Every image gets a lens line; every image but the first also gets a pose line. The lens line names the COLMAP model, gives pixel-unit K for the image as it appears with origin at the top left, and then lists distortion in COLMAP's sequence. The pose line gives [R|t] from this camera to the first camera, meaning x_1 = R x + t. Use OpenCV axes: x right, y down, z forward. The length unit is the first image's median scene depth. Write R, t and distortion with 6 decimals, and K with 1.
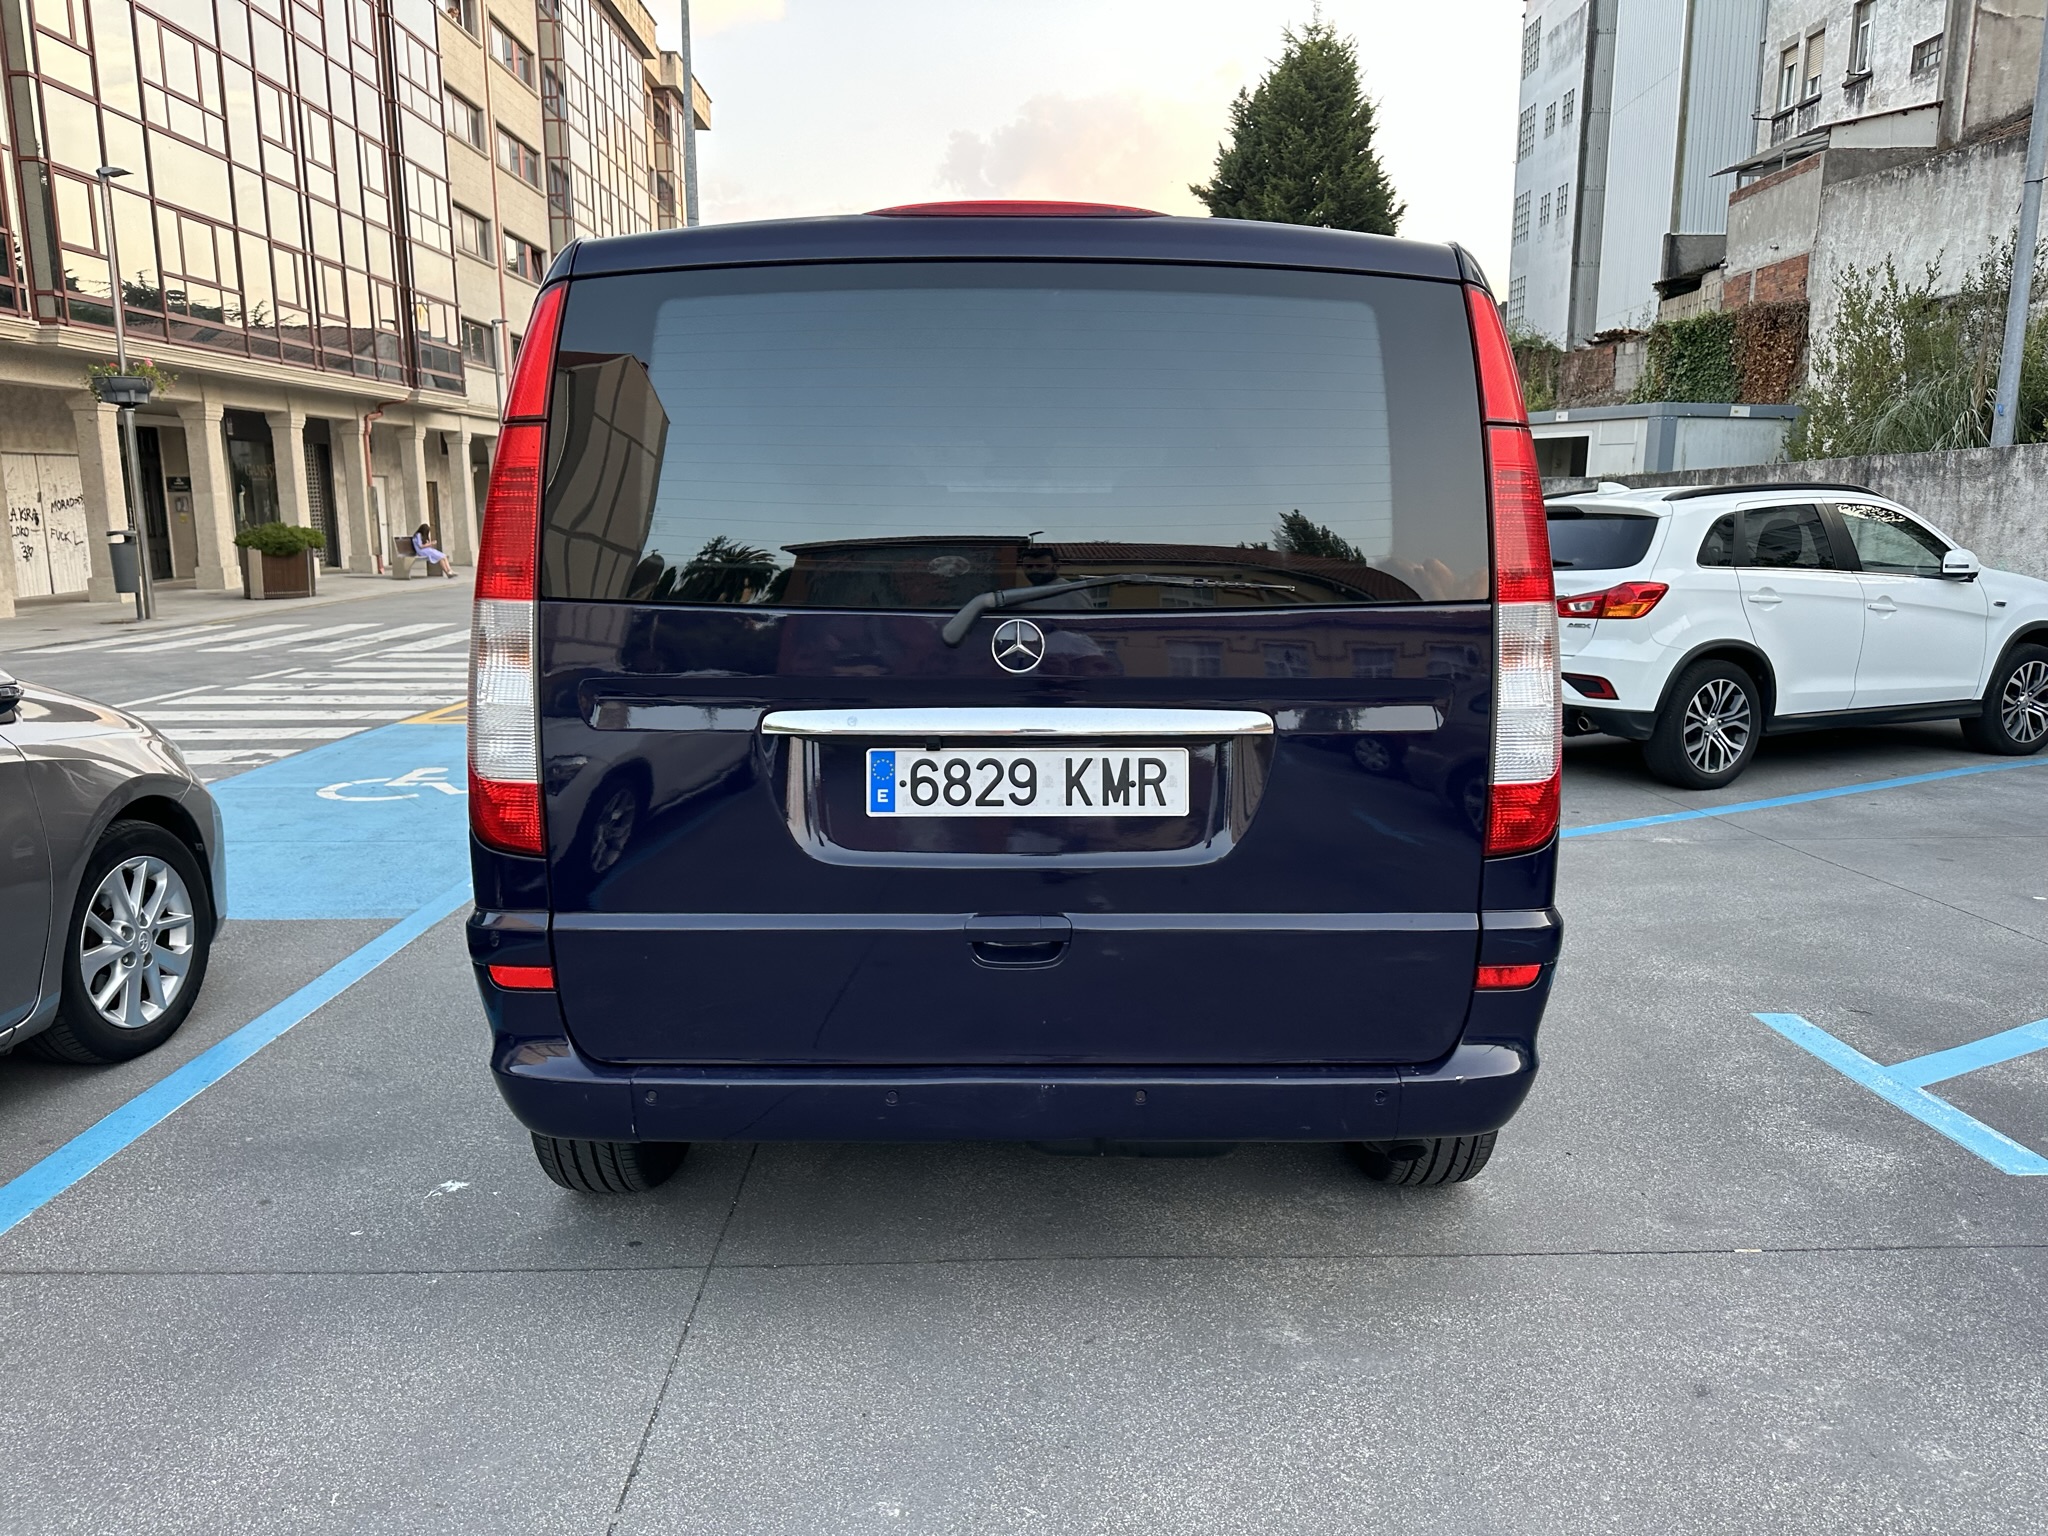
lens RADIAL K [[1429.2, 0, 1032.9], [0, 1429.2, 766.5], [0, 0, 1]] dist [0.043044, -0.046891]
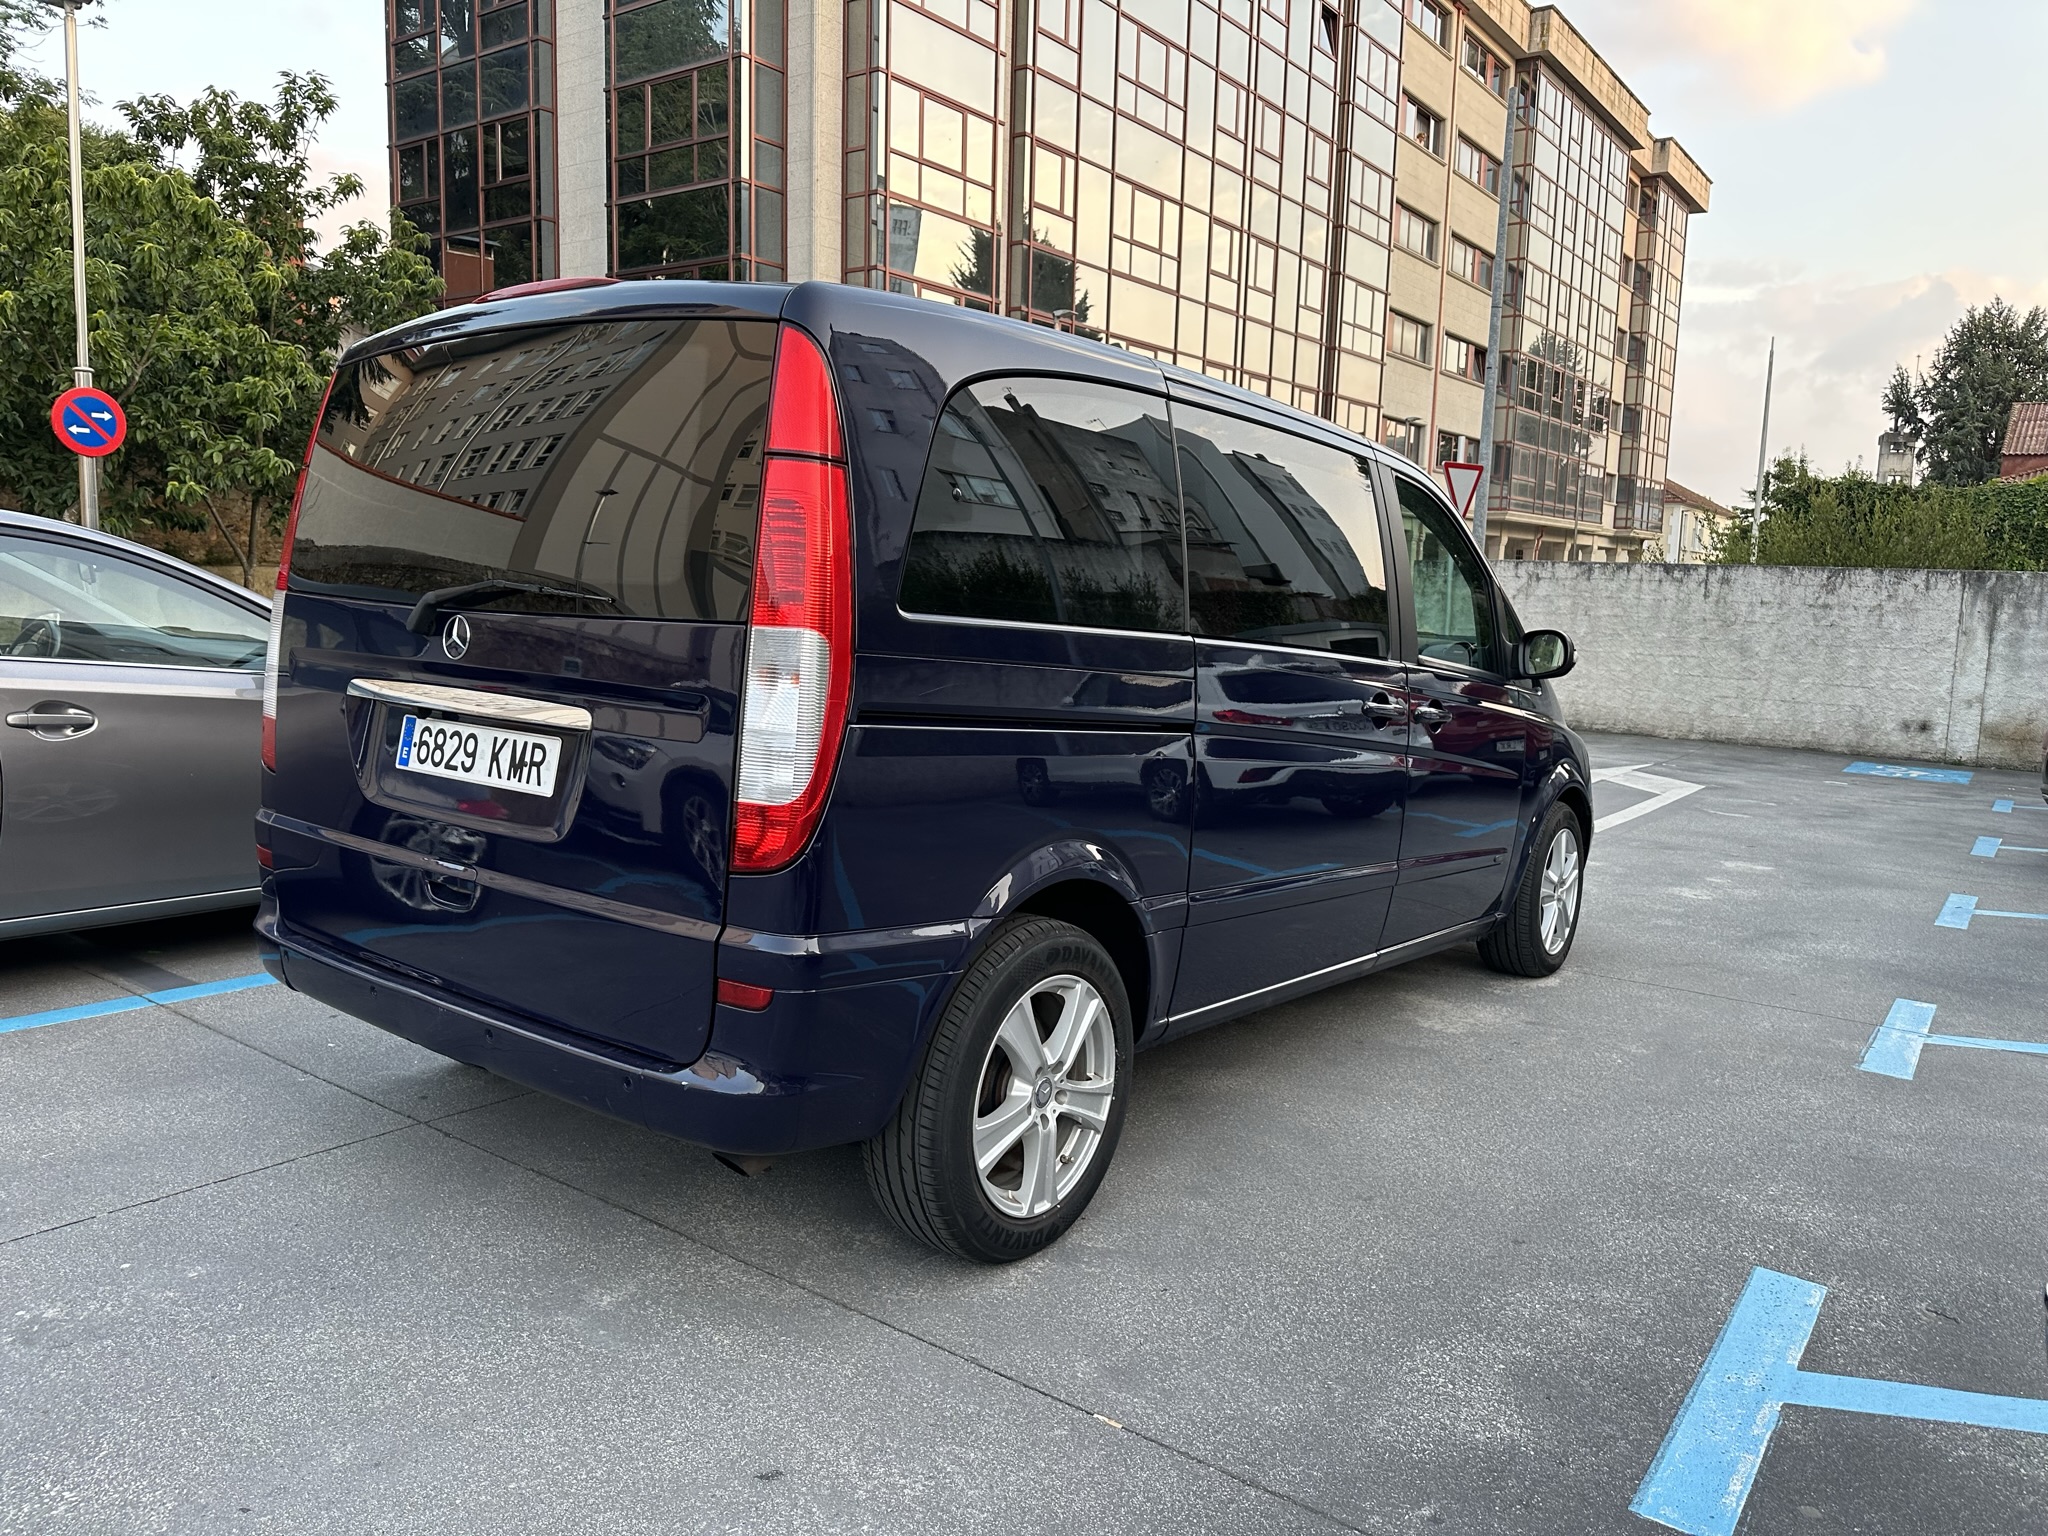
lens RADIAL K [[1429.2, 0, 1028.8], [0, 1429.2, 767.8], [0, 0, 1]] dist [0.043044, -0.046891]
pose [[0.792833, 0.105375, -0.600260, 0.113502], [-0.142600, 0.989673, -0.014613, -0.002696], [0.592521, 0.097183, 0.799671, 0.032517]]
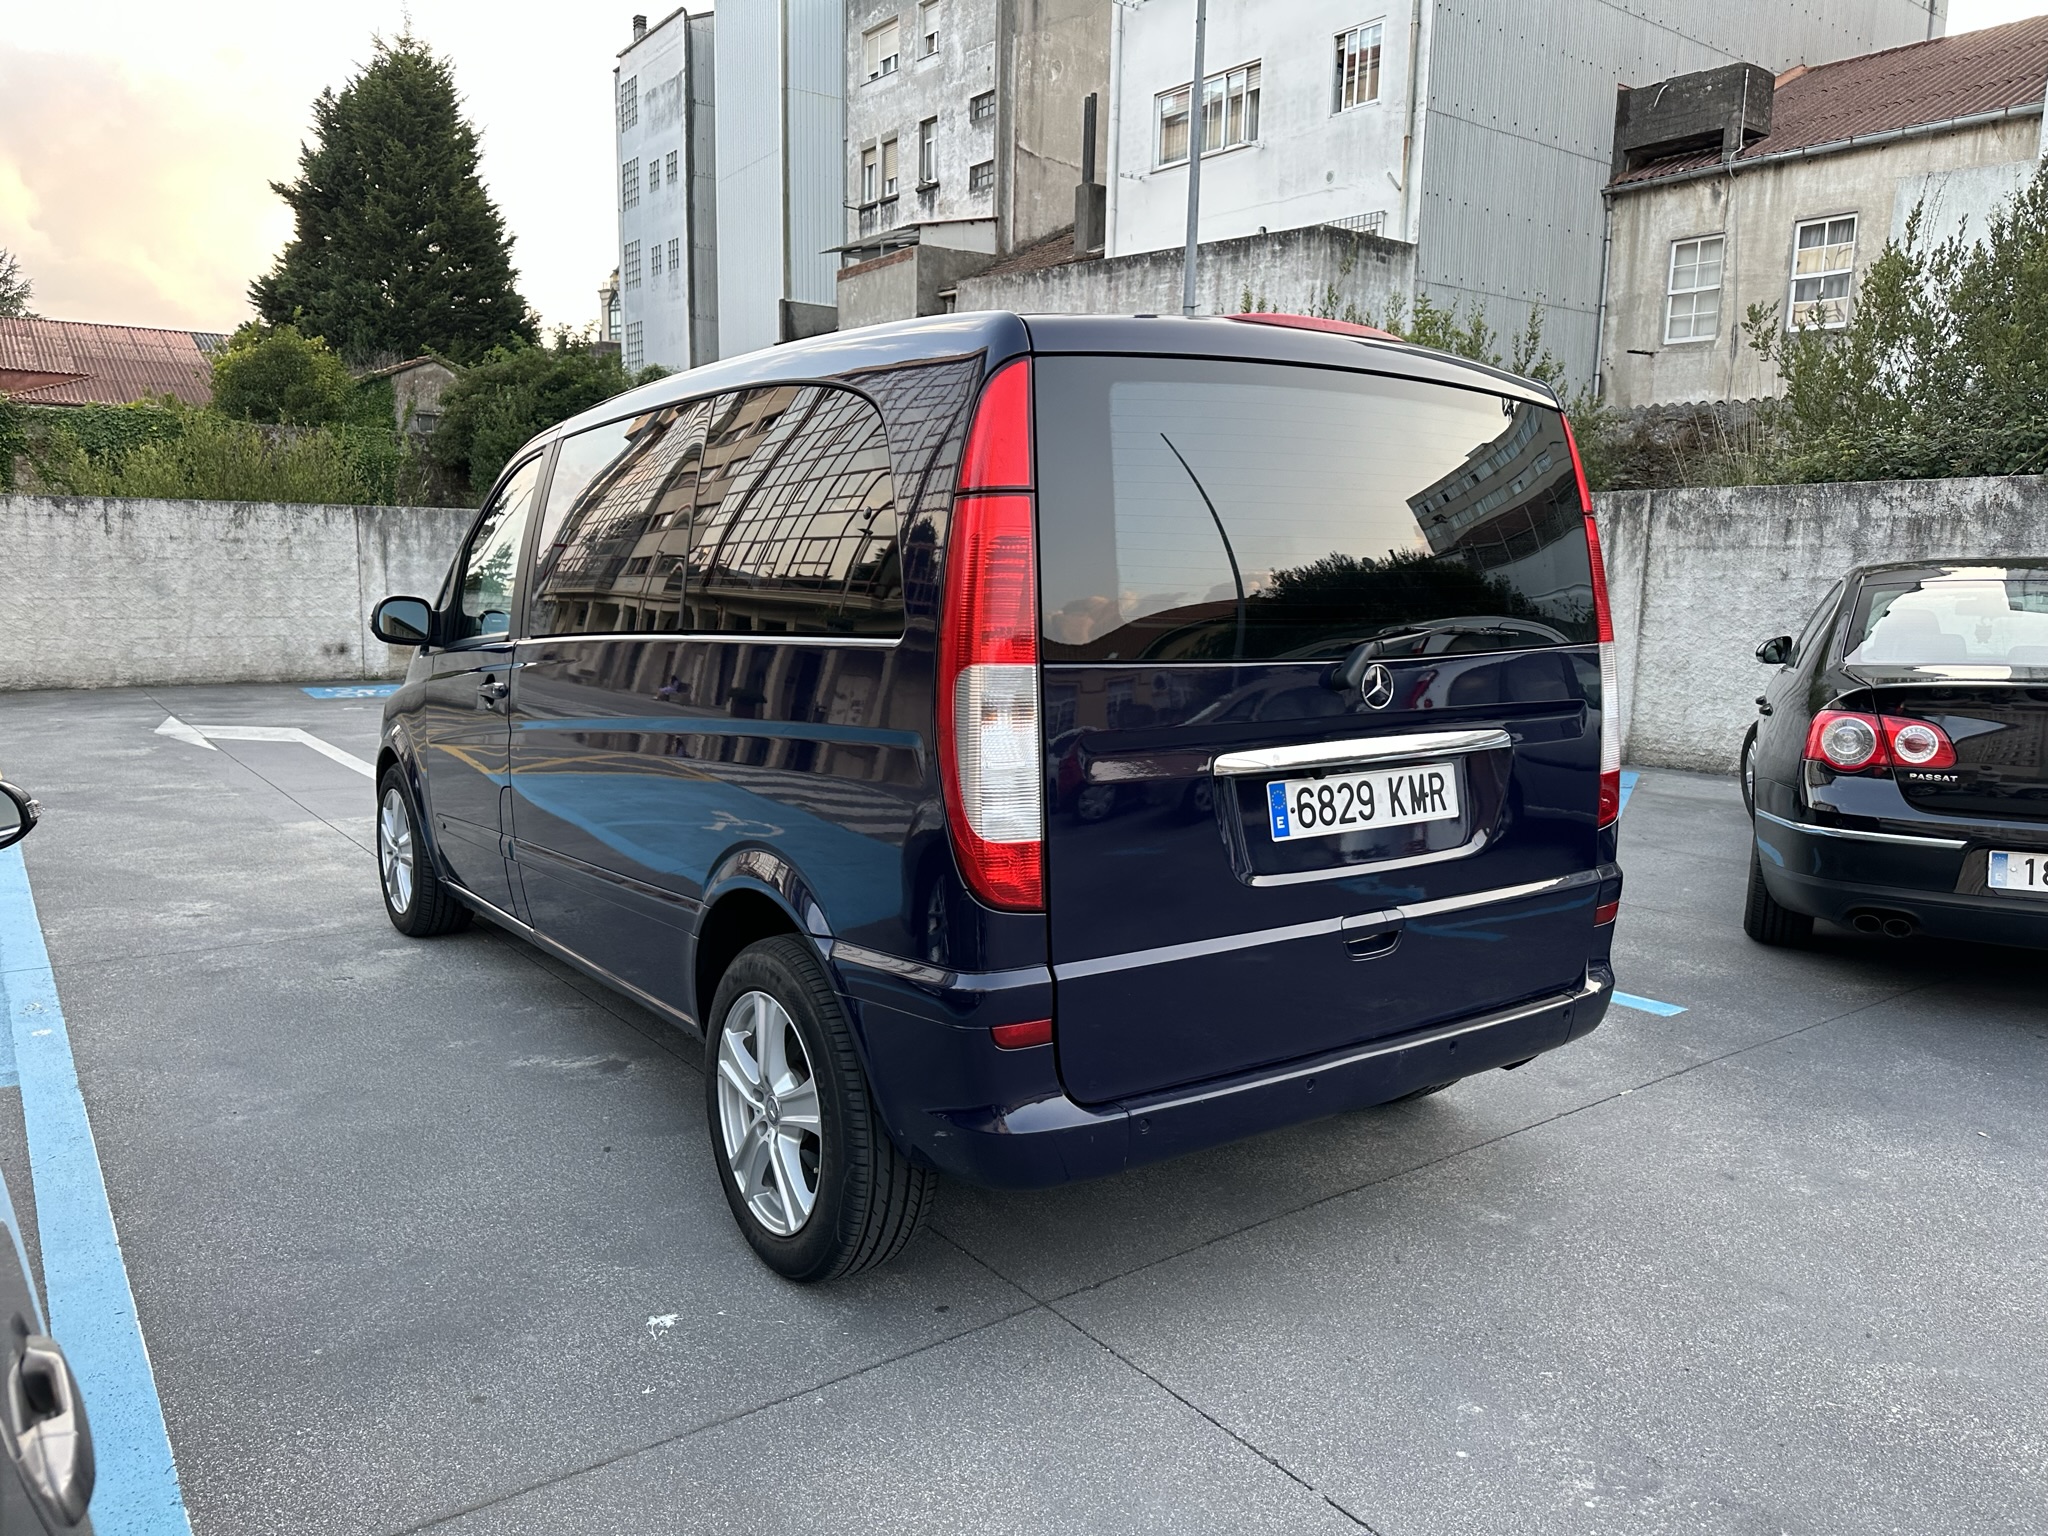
lens RADIAL K [[1429.2, 0, 1013.6], [0, 1429.2, 759.7], [0, 0, 1]] dist [0.043044, -0.046891]
pose [[0.828861, -0.067551, 0.555362, -0.094937], [0.082923, 0.996553, -0.002546, -0.004604], [-0.553276, 0.048162, 0.831605, 0.017124]]
